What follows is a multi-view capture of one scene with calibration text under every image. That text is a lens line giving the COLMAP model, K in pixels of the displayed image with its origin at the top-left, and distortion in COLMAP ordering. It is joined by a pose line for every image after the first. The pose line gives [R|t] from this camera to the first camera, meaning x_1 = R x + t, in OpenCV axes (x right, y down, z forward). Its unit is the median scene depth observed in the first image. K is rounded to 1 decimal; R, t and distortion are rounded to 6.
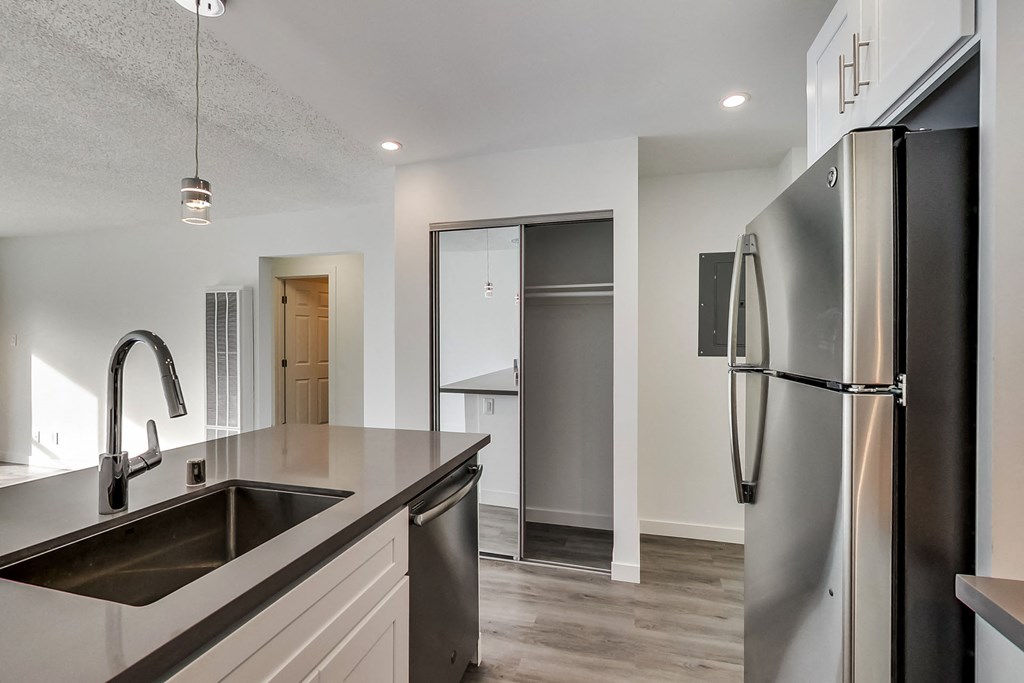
lens RADIAL K [[454.7, 0, 519.5], [0, 454.7, 337.7], [0, 0, 1]] dist [0.002164, -0.000285]
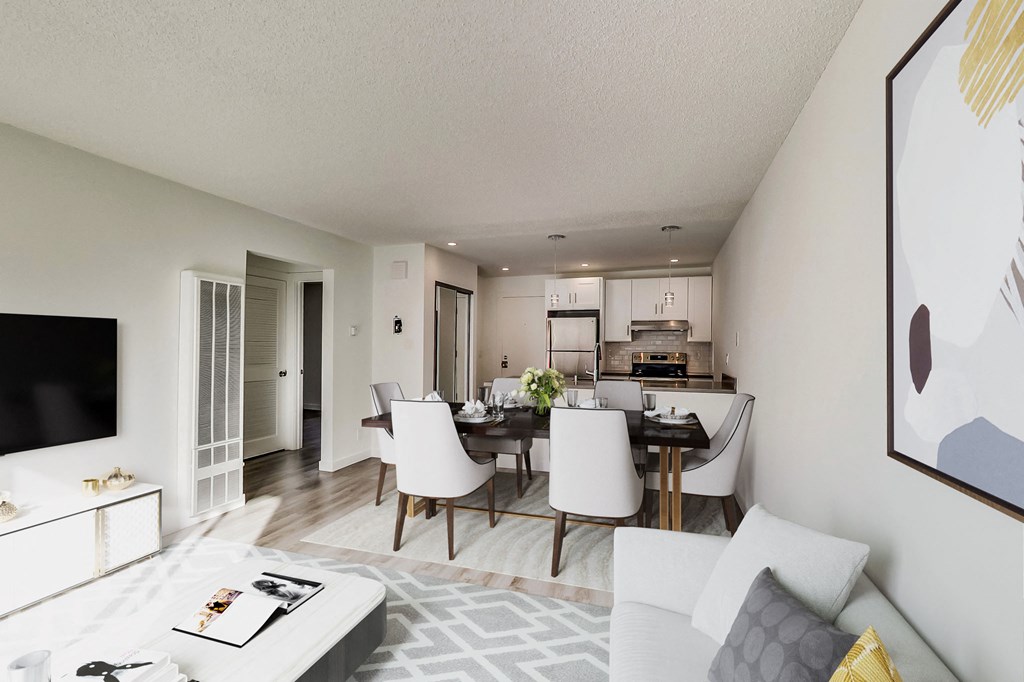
lens RADIAL K [[454.7, 0, 506.4], [0, 454.7, 341.0], [0, 0, 1]] dist [0.002164, -0.000285]
pose [[0.048771, 0.003644, 0.998803, -1.466375], [0.004876, 0.999981, -0.003886, 0.013599], [-0.998798, 0.005060, 0.048752, 0.424818]]
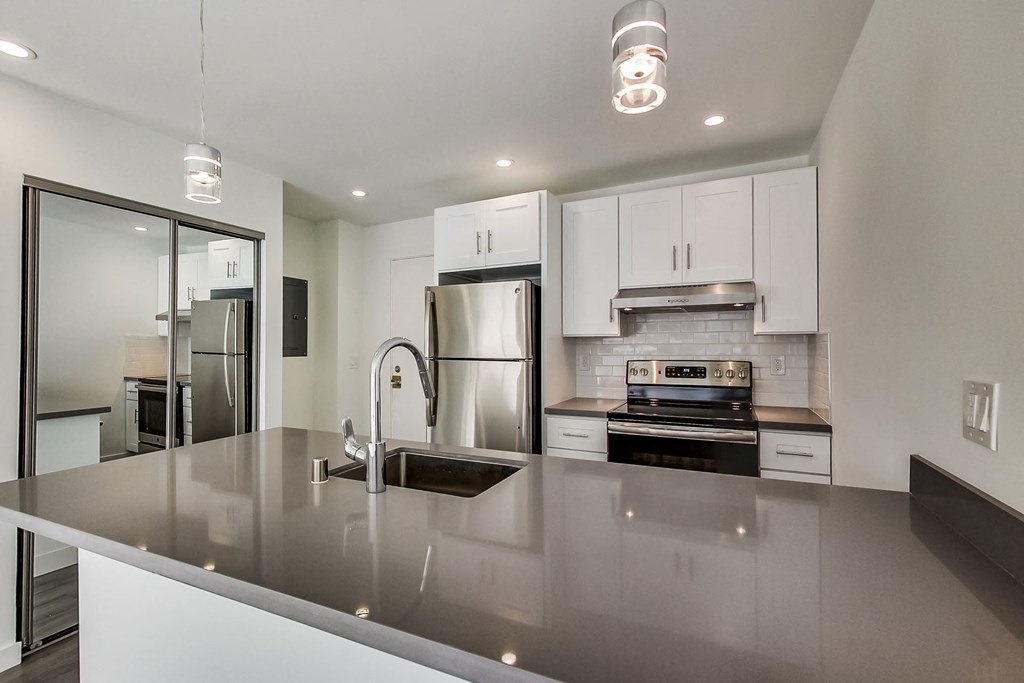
lens RADIAL K [[454.7, 0, 497.4], [0, 454.7, 339.5], [0, 0, 1]] dist [0.002164, -0.000285]
pose [[0.184794, 0.007262, 0.982751, -0.839452], [0.018652, 0.999767, -0.010895, 0.019443], [-0.982600, 0.020344, 0.184615, 0.209210]]
